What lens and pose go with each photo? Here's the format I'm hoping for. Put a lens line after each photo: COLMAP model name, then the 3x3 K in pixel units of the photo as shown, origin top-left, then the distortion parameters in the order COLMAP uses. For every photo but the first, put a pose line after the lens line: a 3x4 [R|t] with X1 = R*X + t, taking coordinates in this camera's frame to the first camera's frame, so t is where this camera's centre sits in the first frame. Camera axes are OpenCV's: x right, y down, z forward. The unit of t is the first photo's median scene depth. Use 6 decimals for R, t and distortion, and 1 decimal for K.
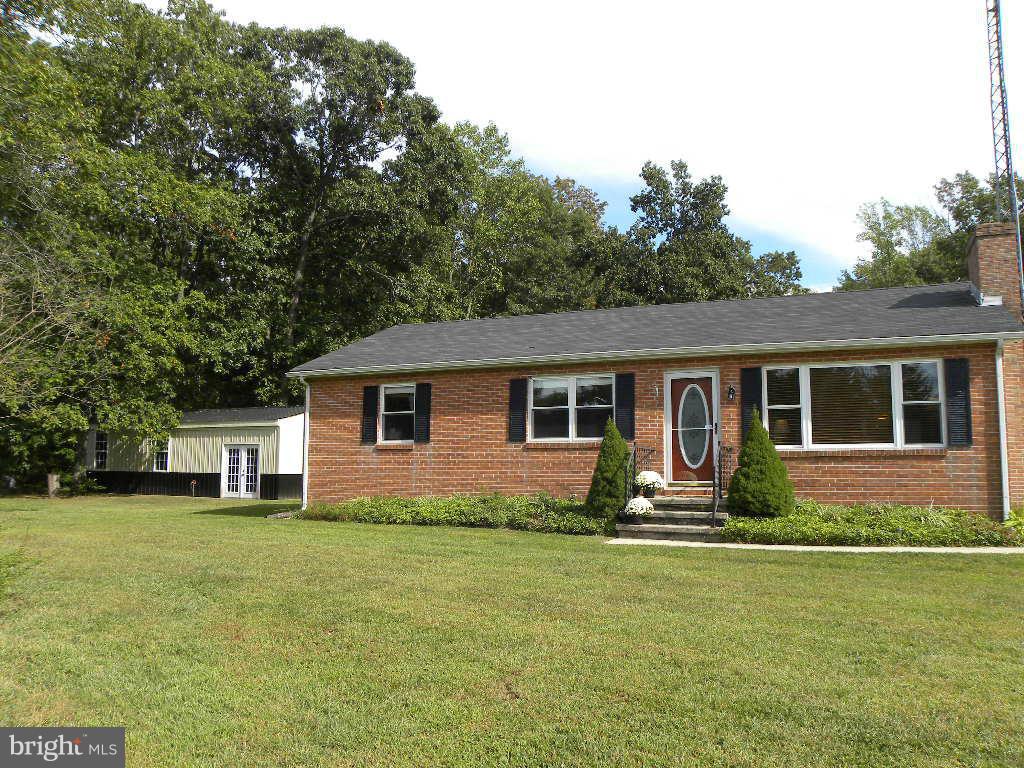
lens RADIAL K [[778.9, 0, 520.2], [0, 778.9, 387.5], [0, 0, 1]] dist [-0.144102, 0.085146]
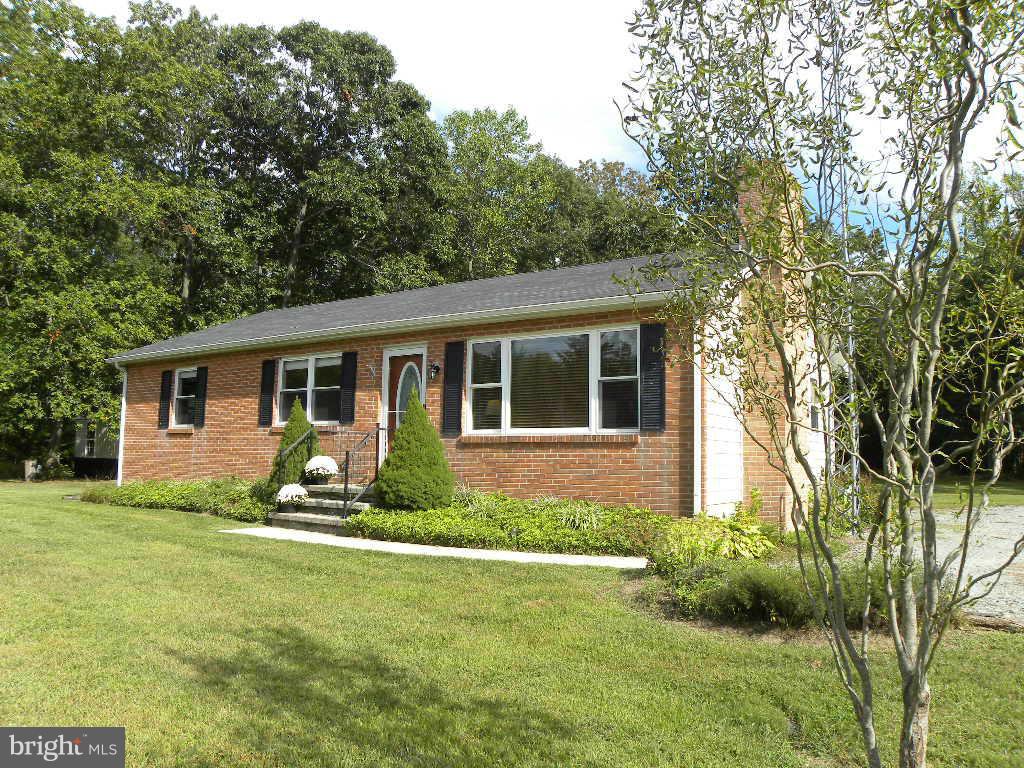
lens RADIAL K [[778.9, 0, 520.2], [0, 778.9, 387.5], [0, 0, 1]] dist [-0.144102, 0.085146]
pose [[0.986170, -0.008062, -0.165540, 0.490007], [0.009573, 0.999919, 0.008332, 0.018866], [0.165459, -0.009802, 0.986168, 0.121164]]
